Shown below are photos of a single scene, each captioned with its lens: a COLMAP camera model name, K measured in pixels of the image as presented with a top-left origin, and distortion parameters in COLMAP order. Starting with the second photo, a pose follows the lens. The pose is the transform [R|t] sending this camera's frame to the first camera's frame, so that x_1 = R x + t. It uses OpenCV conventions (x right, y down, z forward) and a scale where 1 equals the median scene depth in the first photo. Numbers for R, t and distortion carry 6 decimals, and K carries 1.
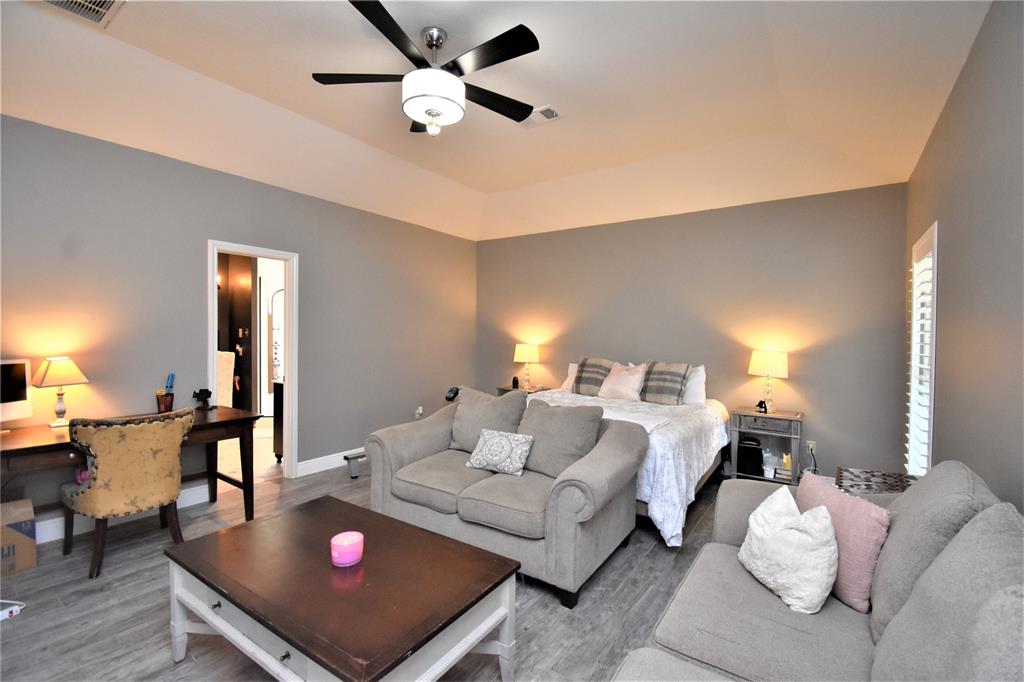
lens RADIAL K [[452.2, 0, 512.0], [0, 452.2, 341.0], [0, 0, 1]] dist [0.022403, -0.025547]
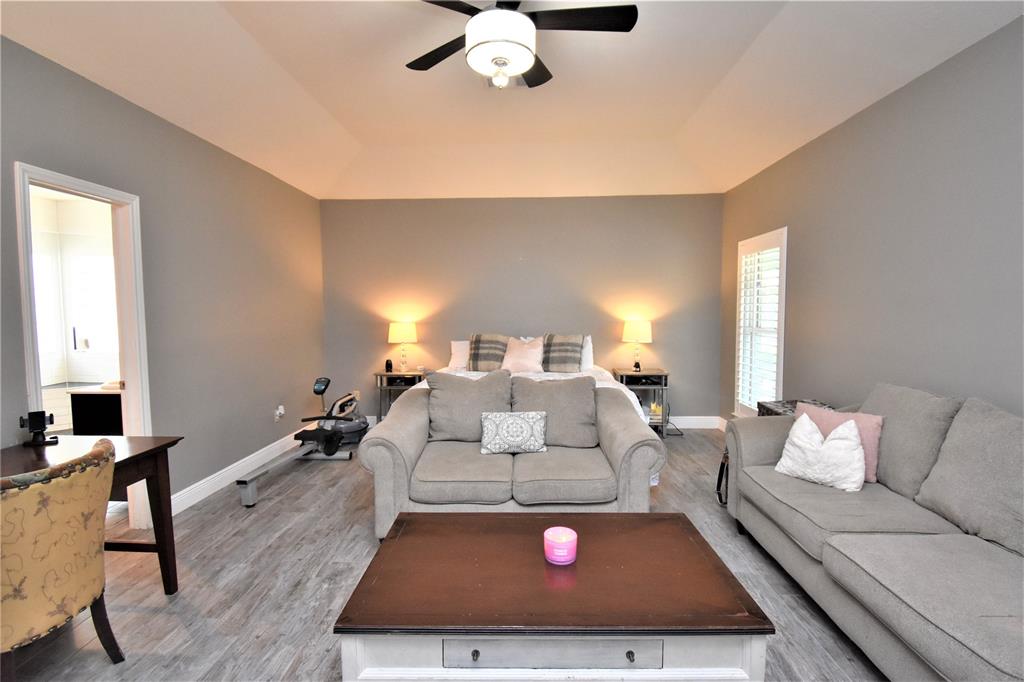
lens RADIAL K [[477.7, 0, 512.0], [0, 477.7, 341.0], [0, 0, 1]] dist [0.023894, -0.026171]
pose [[0.837483, -0.053154, 0.543872, -0.407521], [0.026028, 0.998008, 0.057460, -0.007016], [-0.545843, -0.033966, 0.837199, 0.107009]]
